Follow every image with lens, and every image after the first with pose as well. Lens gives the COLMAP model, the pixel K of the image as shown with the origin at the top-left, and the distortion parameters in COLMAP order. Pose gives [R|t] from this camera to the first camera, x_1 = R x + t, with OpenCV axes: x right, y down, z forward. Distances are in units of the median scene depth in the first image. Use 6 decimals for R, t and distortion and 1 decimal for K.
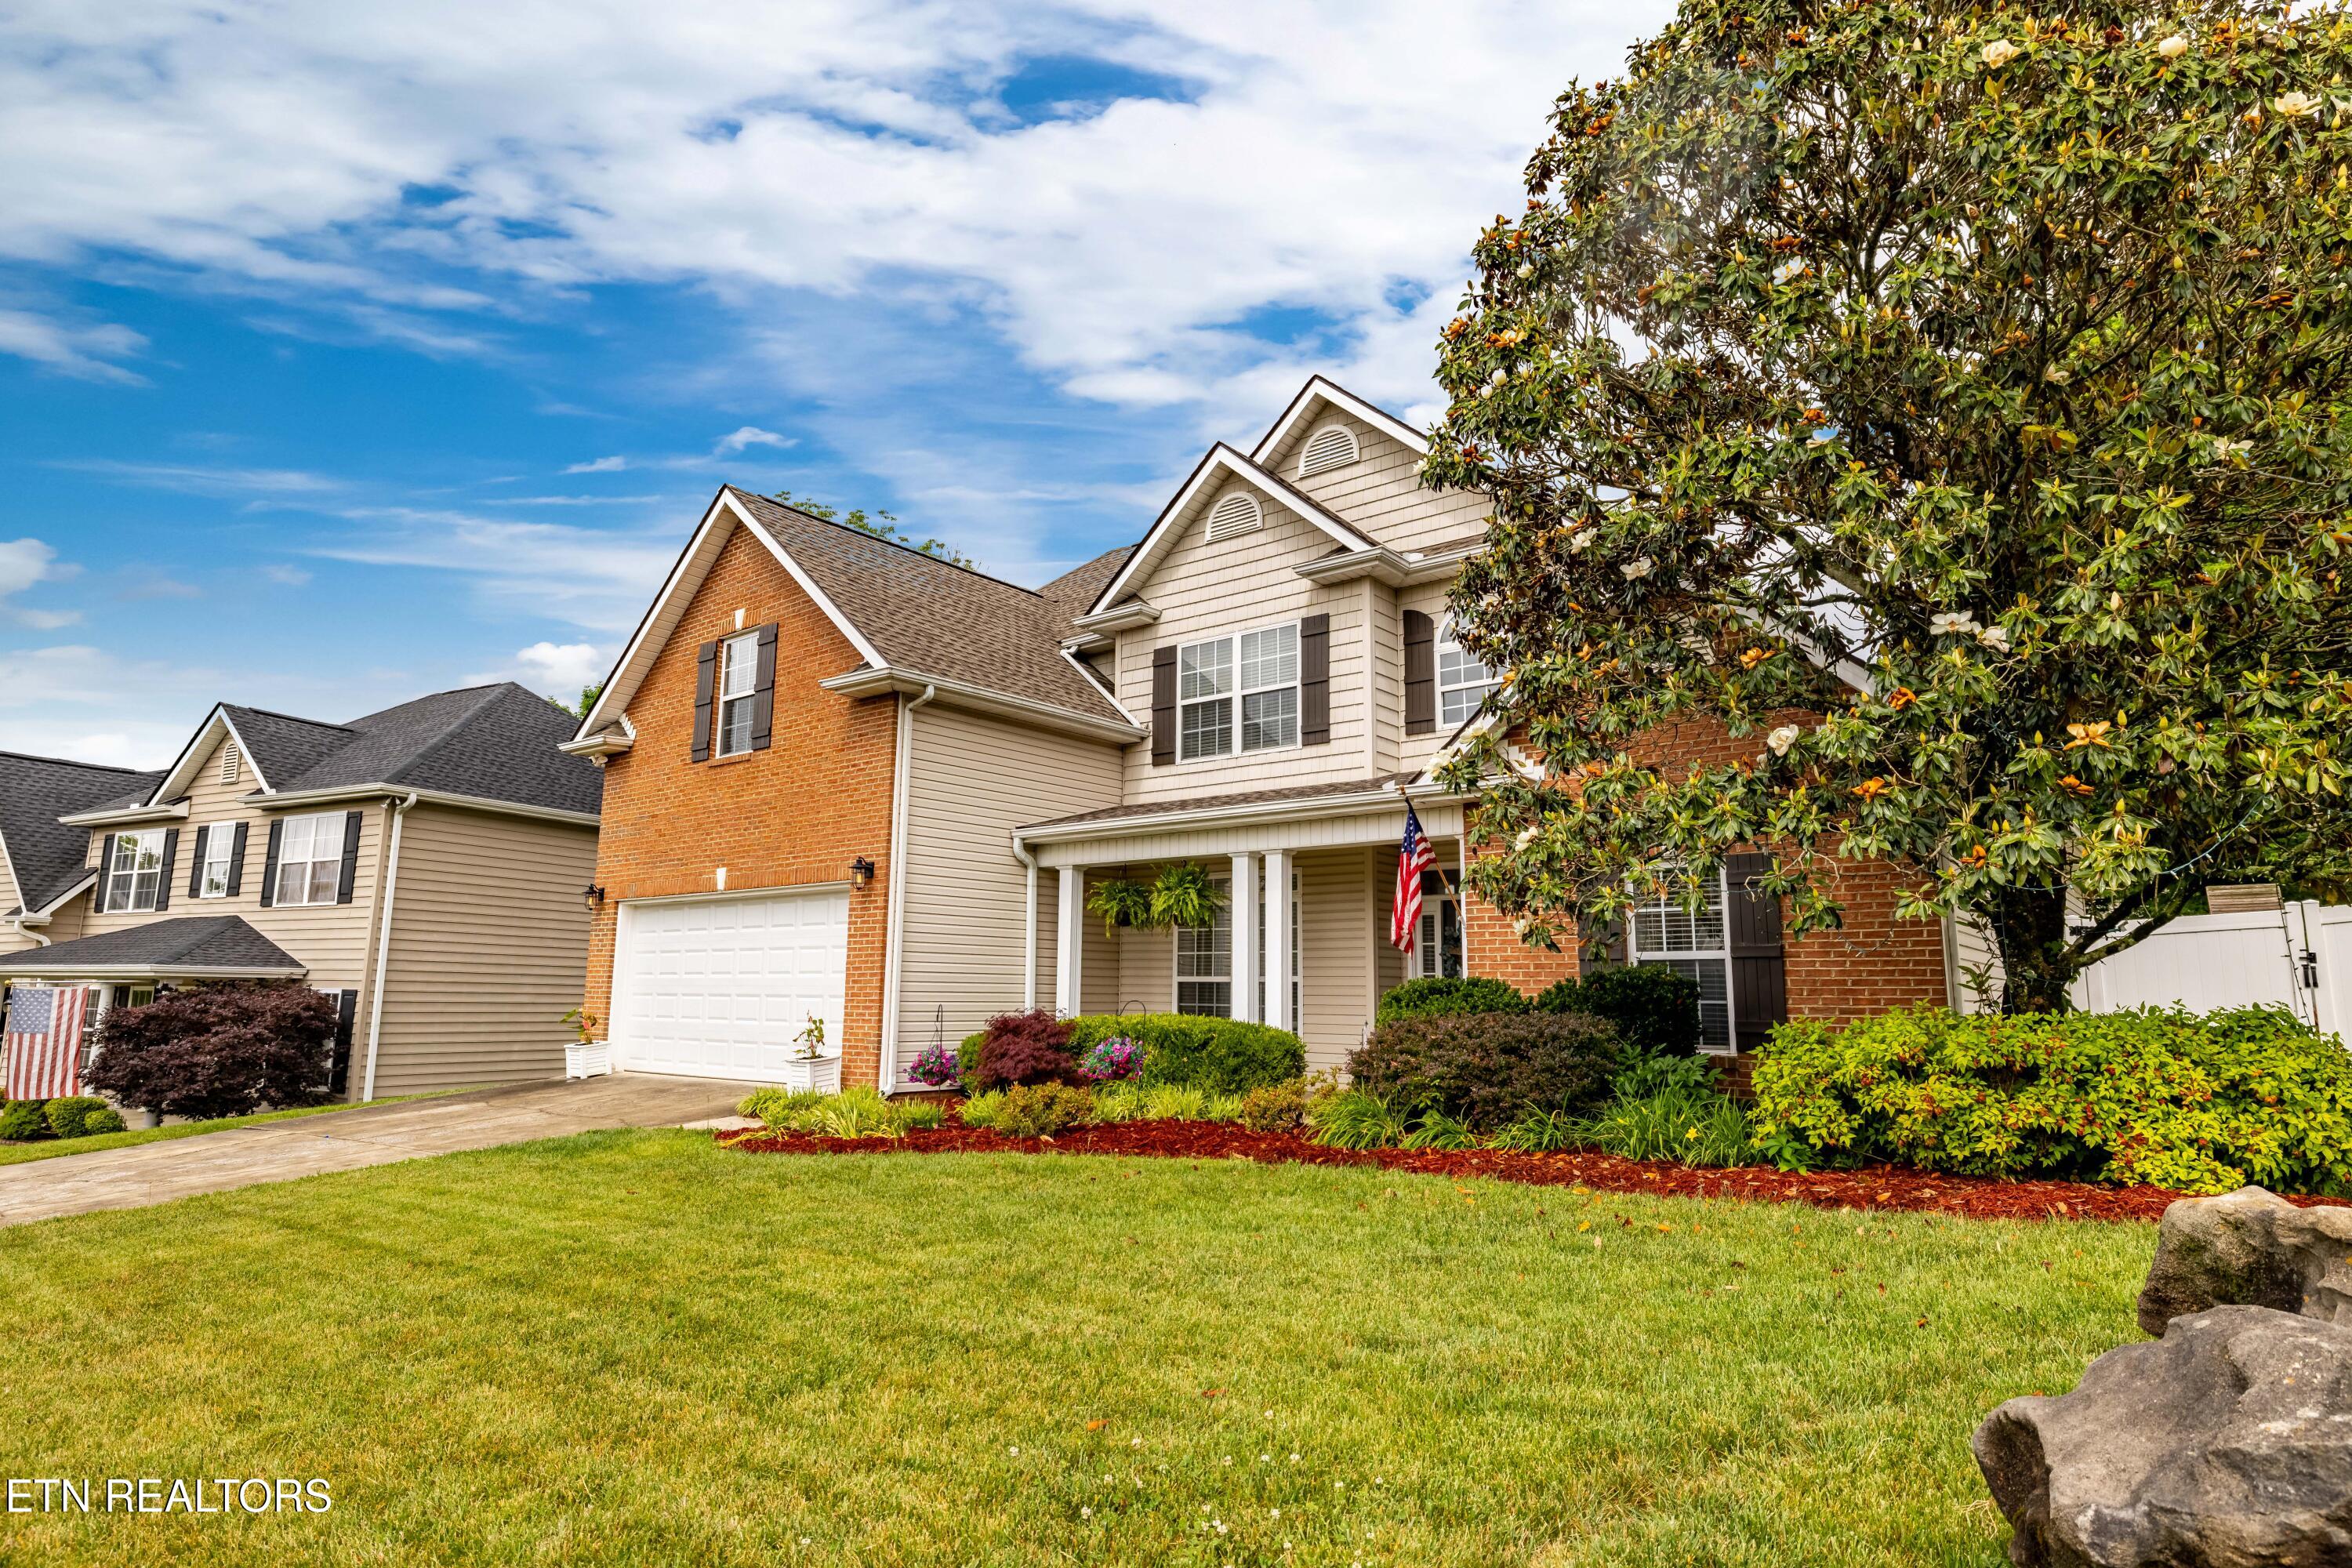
lens RADIAL K [[1237.9, 0, 1177.1], [0, 1237.9, 789.5], [0, 0, 1]] dist [-0.002905, -0.000194]
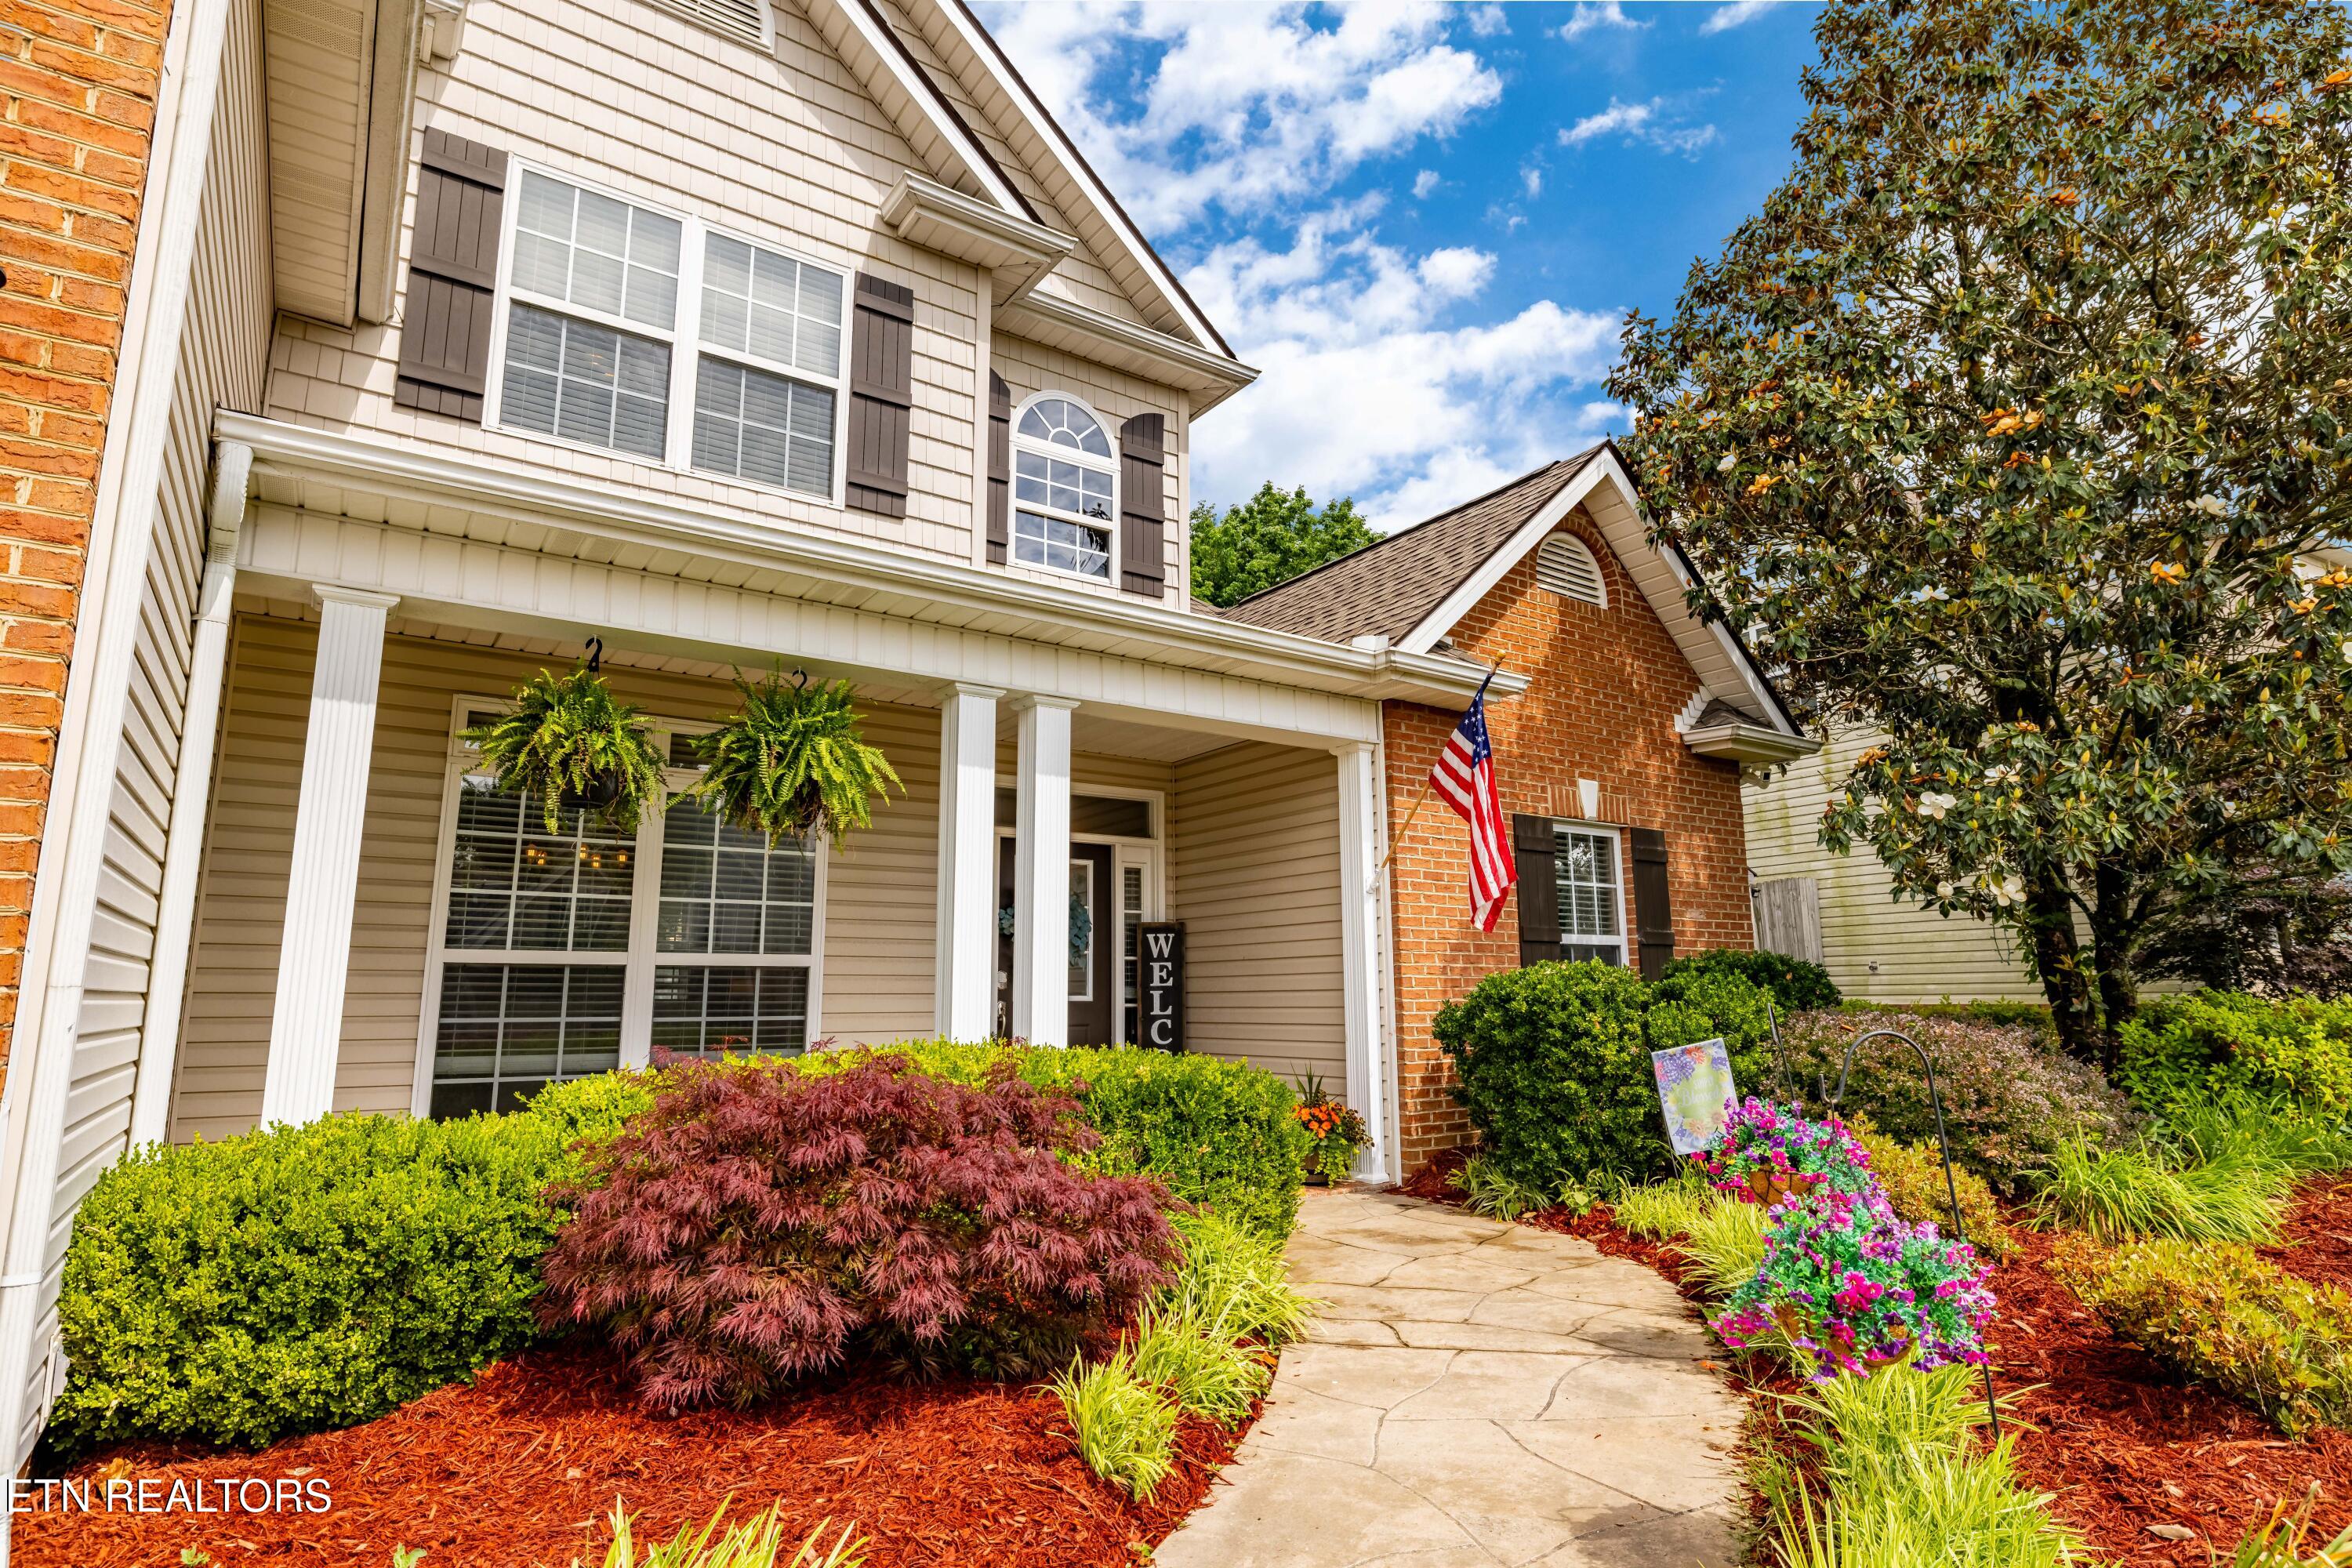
lens RADIAL K [[1237.9, 0, 1176.0], [0, 1237.9, 783.3], [0, 0, 1]] dist [-0.002905, -0.000194]
pose [[0.294061, 0.160938, 0.942140, -0.317149], [-0.148332, 0.981463, -0.121358, 0.117080], [-0.944206, -0.104063, 0.312483, 0.689940]]
